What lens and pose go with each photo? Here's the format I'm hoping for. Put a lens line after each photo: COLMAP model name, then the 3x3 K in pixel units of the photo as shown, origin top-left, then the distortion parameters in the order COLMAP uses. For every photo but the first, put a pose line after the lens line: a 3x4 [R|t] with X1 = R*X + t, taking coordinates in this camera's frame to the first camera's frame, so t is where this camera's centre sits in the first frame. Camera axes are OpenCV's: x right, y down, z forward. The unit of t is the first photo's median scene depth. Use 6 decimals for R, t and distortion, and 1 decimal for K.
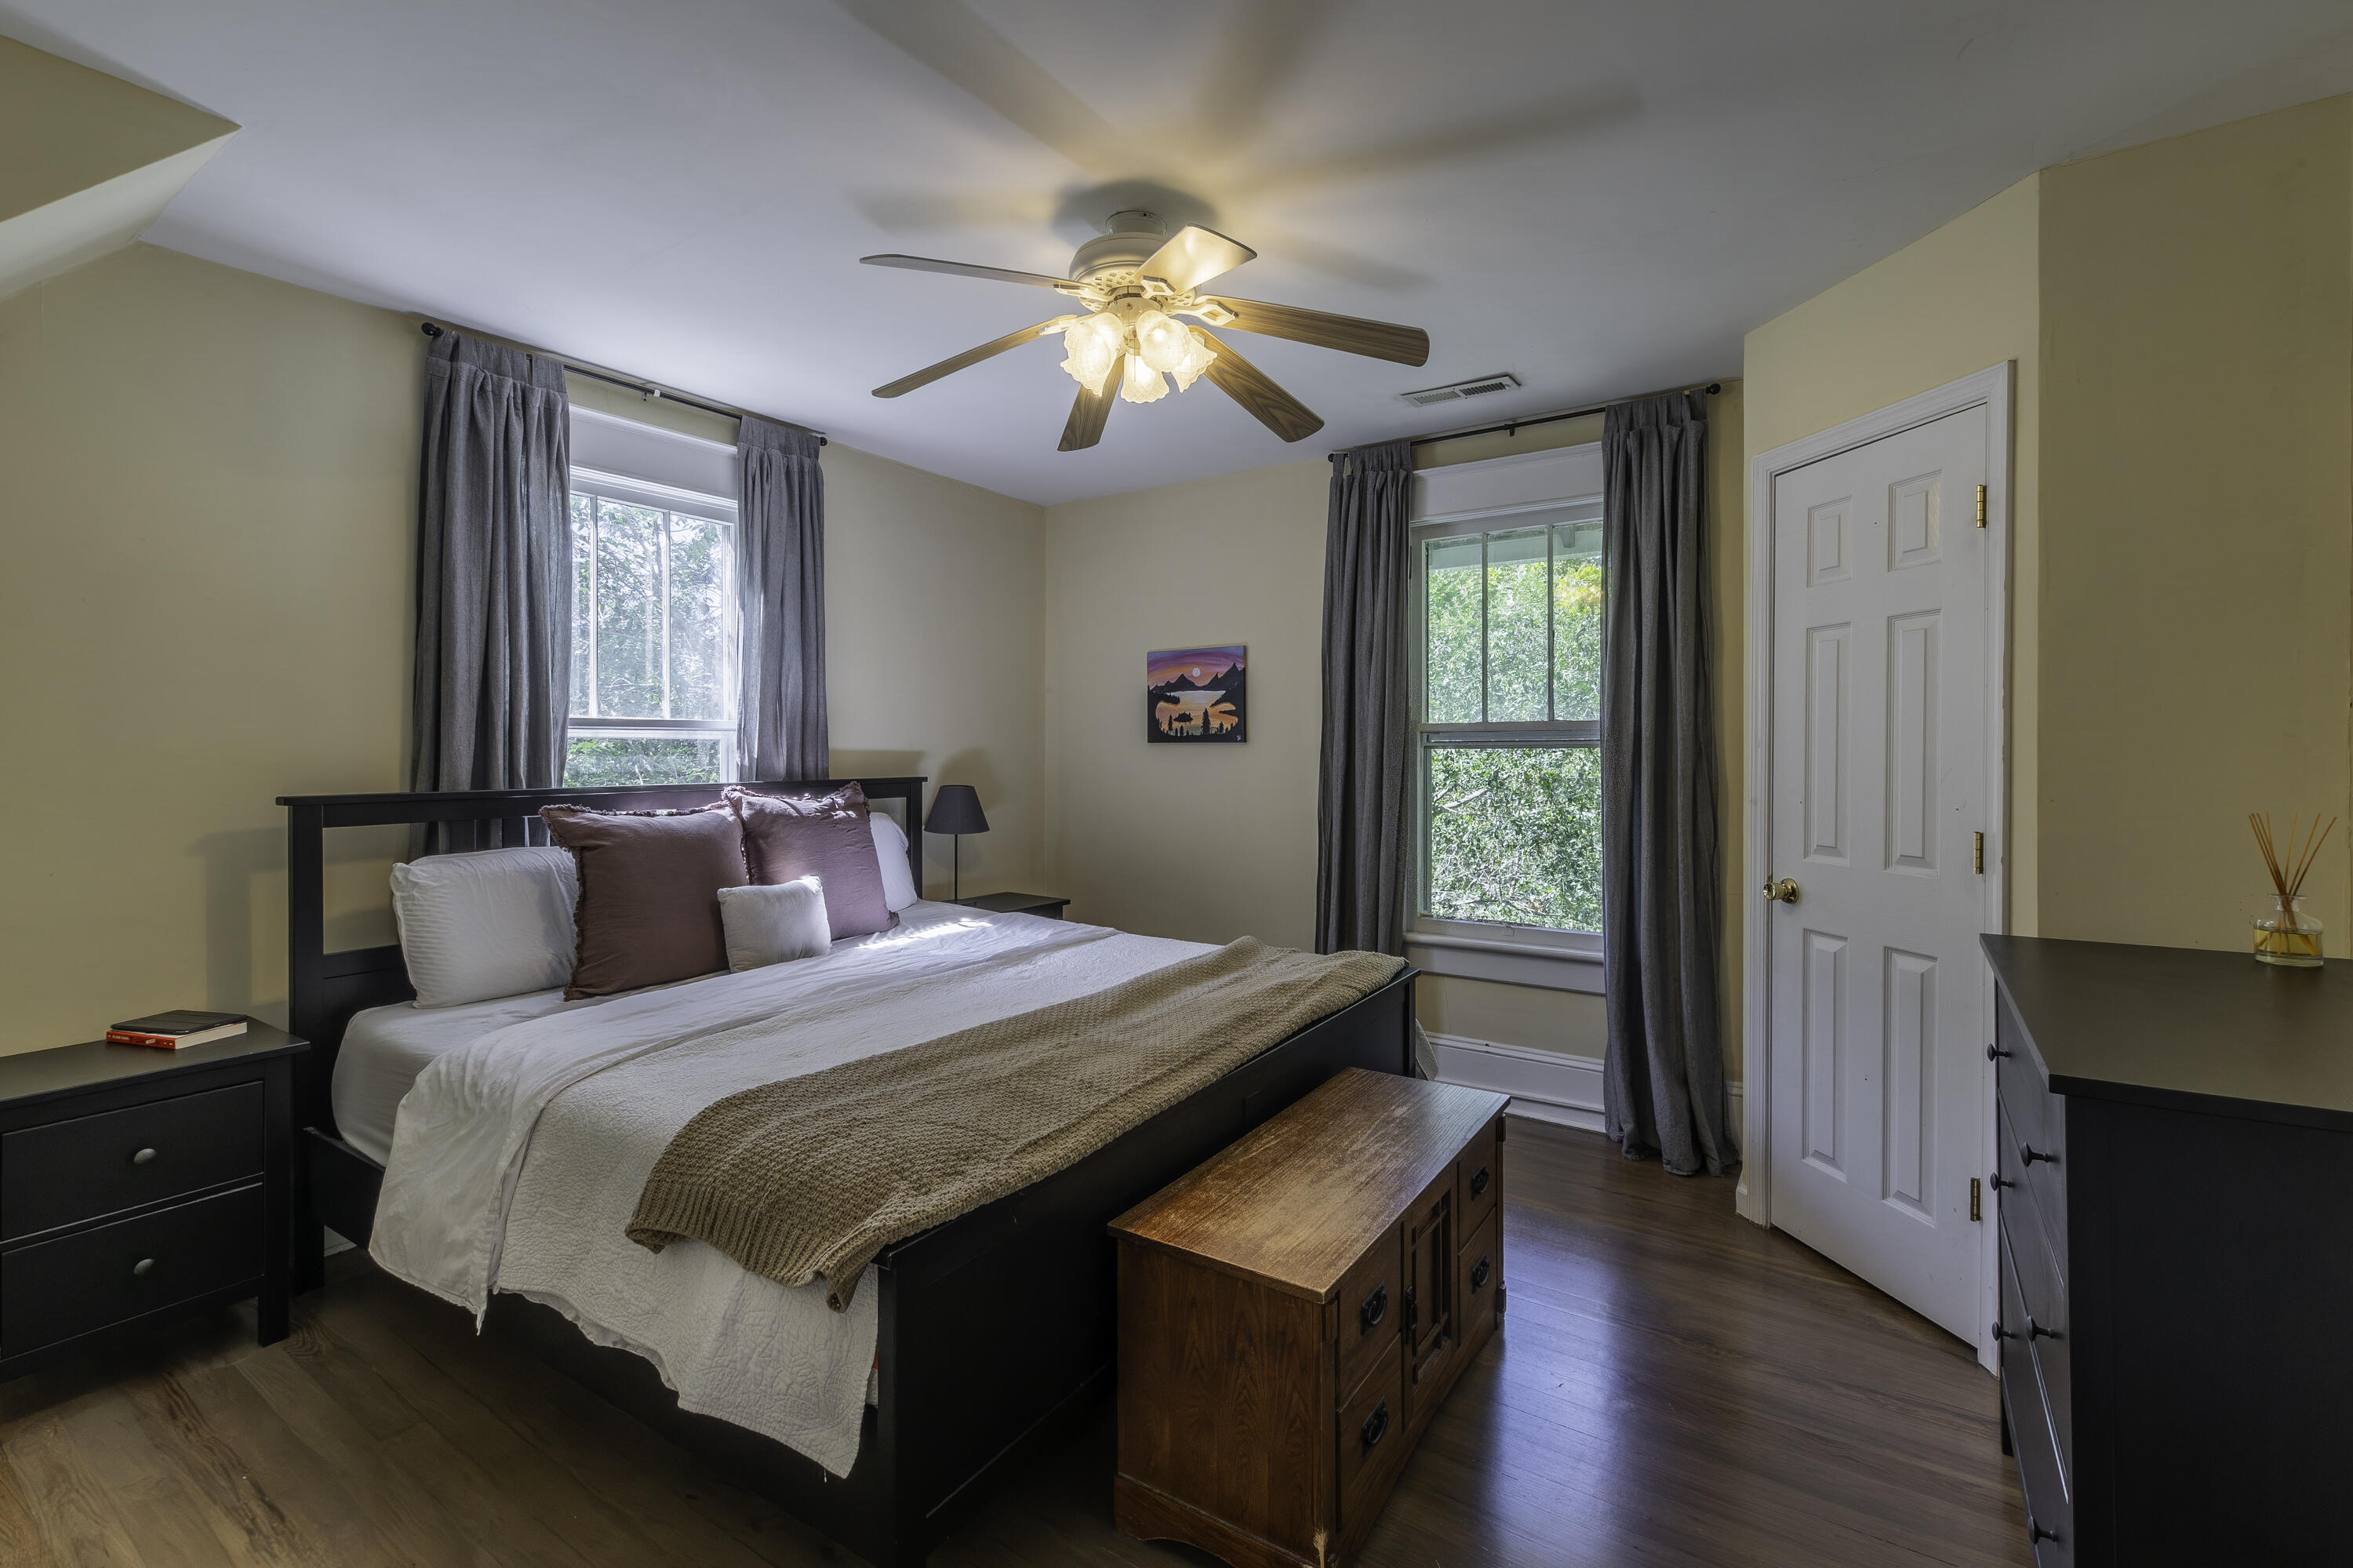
lens RADIAL K [[1030.9, 0, 1148.0], [0, 1030.9, 739.1], [0, 0, 1]] dist [0.000017, 0.000731]
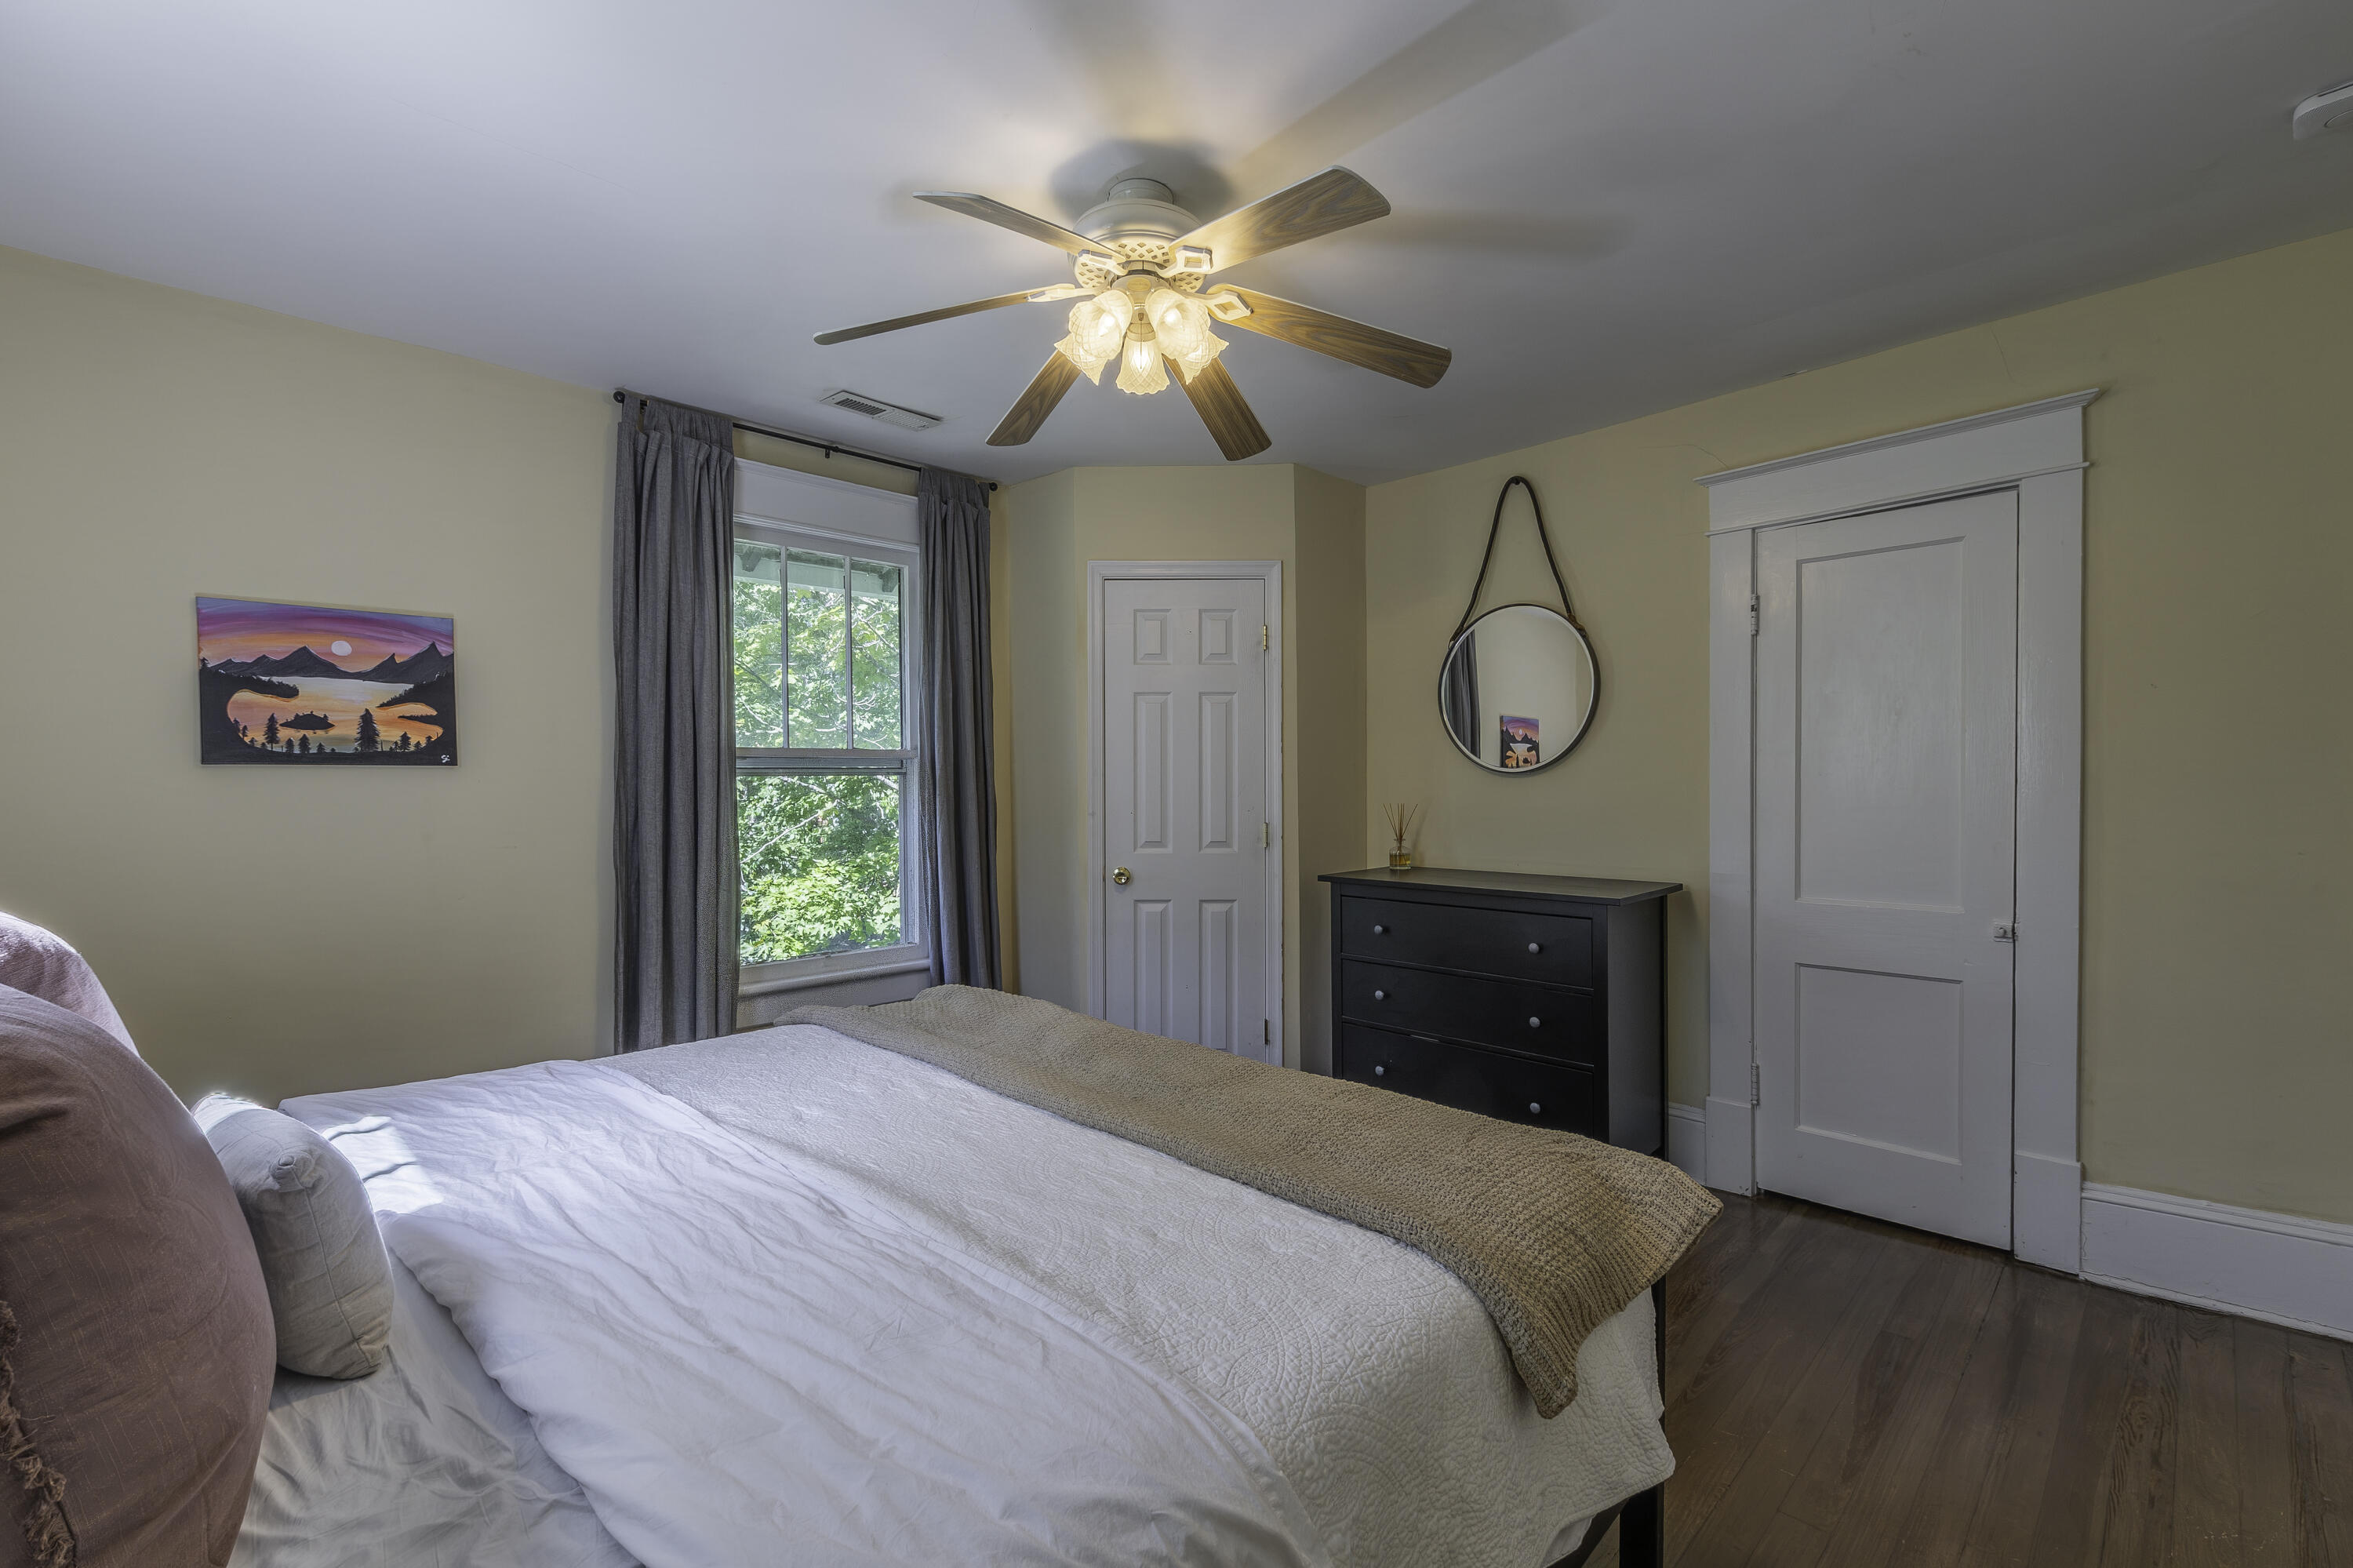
lens RADIAL K [[1030.9, 0, 1171.1], [0, 1030.9, 793.5], [0, 0, 1]] dist [0.000017, 0.000731]
pose [[0.168759, -0.012508, 0.985578, -0.478479], [-0.009149, 0.999857, 0.014255, 0.007429], [-0.985615, -0.011423, 0.168621, 0.428969]]
